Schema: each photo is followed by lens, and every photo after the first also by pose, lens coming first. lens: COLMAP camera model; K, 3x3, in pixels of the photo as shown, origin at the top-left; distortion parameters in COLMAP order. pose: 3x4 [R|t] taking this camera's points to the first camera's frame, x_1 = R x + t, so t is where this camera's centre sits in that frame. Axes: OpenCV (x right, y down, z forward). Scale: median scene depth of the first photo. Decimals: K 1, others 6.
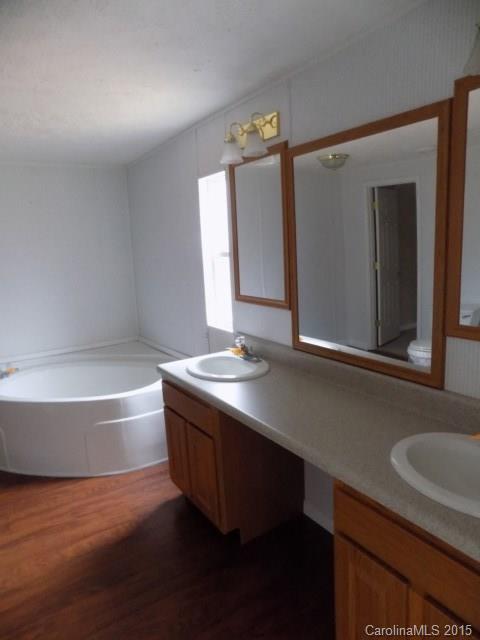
lens RADIAL K [[435.1, 0, 240.0], [0, 435.1, 320.0], [0, 0, 1]] dist [-0.011674, -0.000331]
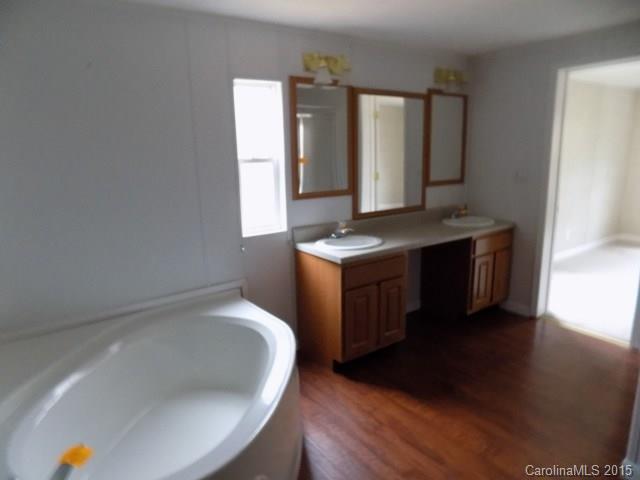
lens RADIAL K [[435.1, 0, 320.0], [0, 435.1, 240.0], [0, 0, 1]] dist [-0.011674, -0.000331]
pose [[-0.054653, -0.152171, 0.986842, -1.319799], [0.204442, 0.965676, 0.160229, -0.128648], [-0.977352, 0.210509, -0.021667, 1.123862]]
